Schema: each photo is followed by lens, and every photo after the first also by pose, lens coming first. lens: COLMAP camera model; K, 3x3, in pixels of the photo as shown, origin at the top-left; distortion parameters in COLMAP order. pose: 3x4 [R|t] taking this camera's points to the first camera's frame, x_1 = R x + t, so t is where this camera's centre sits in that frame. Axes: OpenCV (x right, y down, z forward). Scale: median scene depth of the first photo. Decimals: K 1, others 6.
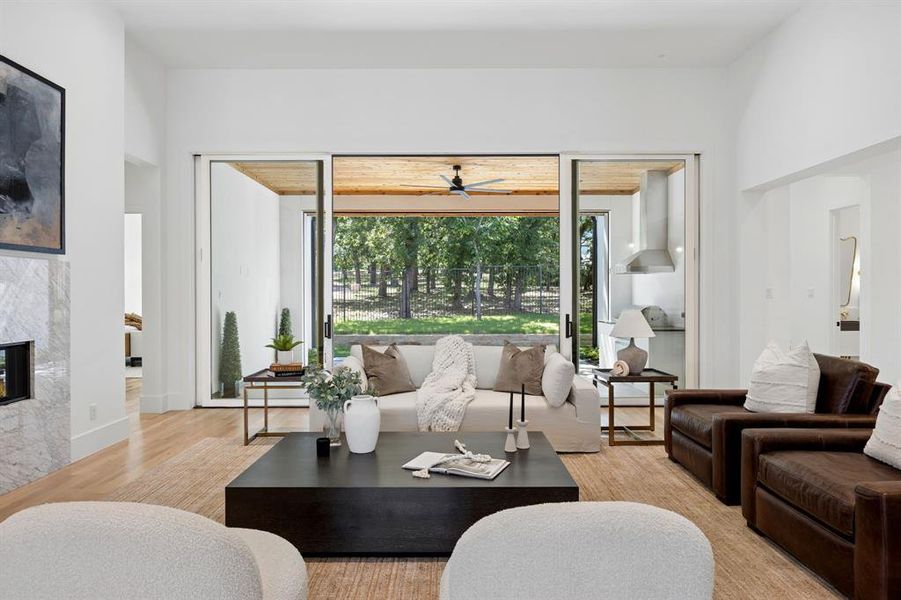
lens RADIAL K [[542.4, 0, 447.2], [0, 542.4, 296.4], [0, 0, 1]] dist [-0.010426, -0.000596]
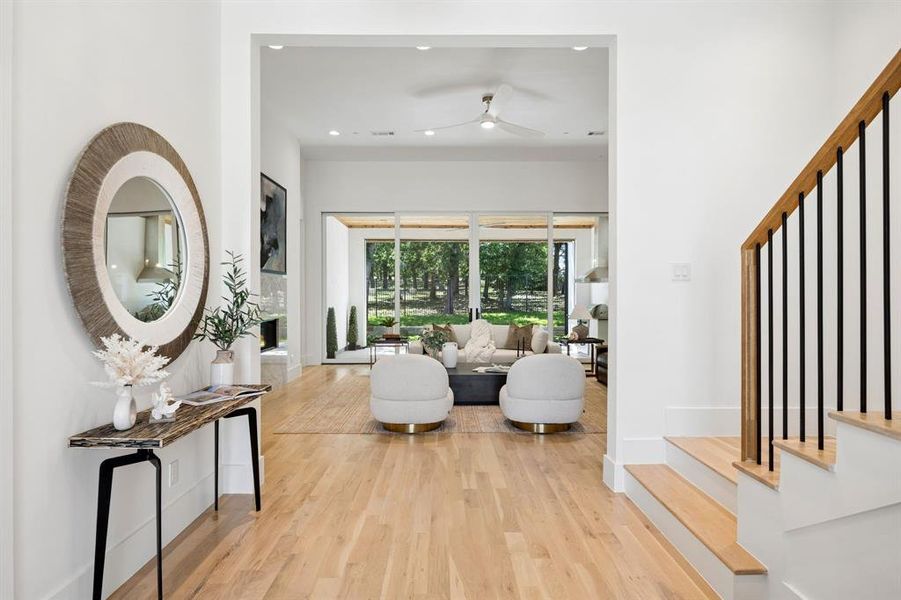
lens RADIAL K [[510.1, 0, 449.9], [0, 510.1, 298.2], [0, 0, 1]] dist [-0.009773, 0.000143]
pose [[0.999634, 0.000599, 0.027056, -0.082551], [-0.000516, 0.999995, -0.003099, 0.005709], [-0.027058, 0.003084, 0.999629, -0.403941]]
